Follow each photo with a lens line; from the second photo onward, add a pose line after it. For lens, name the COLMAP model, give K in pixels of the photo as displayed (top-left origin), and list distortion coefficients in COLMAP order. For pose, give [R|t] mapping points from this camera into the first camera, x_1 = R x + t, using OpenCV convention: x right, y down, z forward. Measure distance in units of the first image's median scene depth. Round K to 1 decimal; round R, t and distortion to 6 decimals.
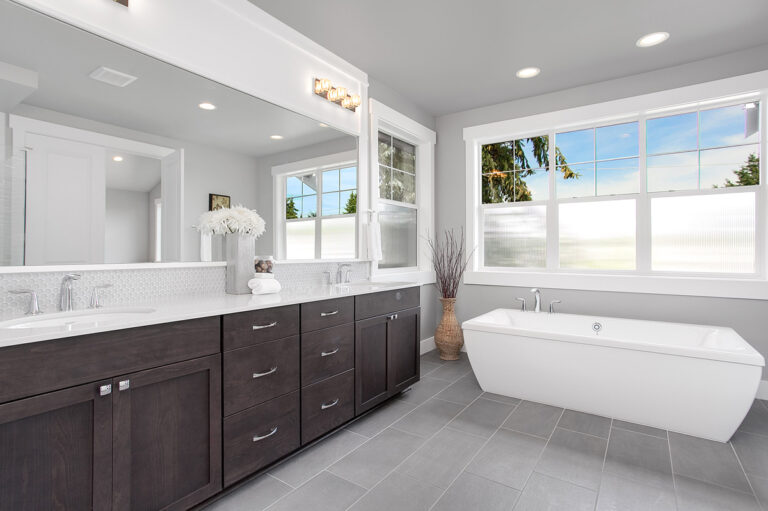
lens RADIAL K [[381.2, 0, 384.0], [0, 381.2, 255.5], [0, 0, 1]] dist [-0.052048, 0.038136]
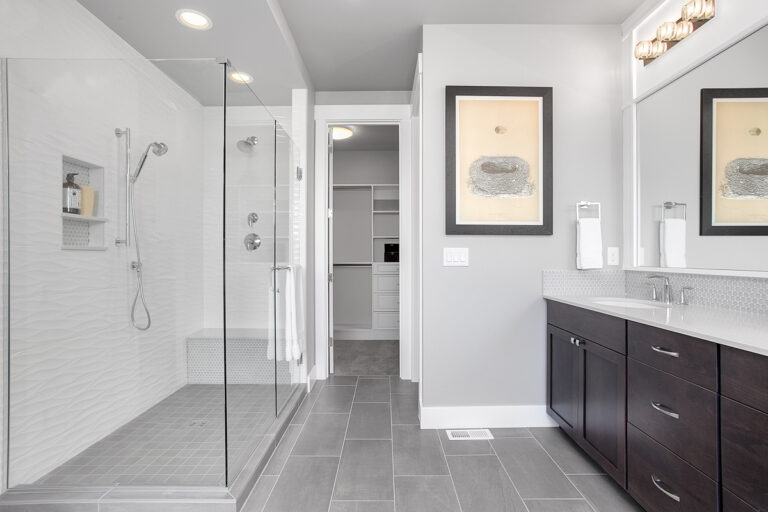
lens RADIAL K [[381.2, 0, 384.0], [0, 381.2, 256.0], [0, 0, 1]] dist [-0.052048, 0.038136]
pose [[-0.821382, -0.006341, -0.570343, 0.648108], [-0.004181, 0.999978, -0.005096, -0.005201], [0.570363, -0.001801, -0.821391, 1.381632]]
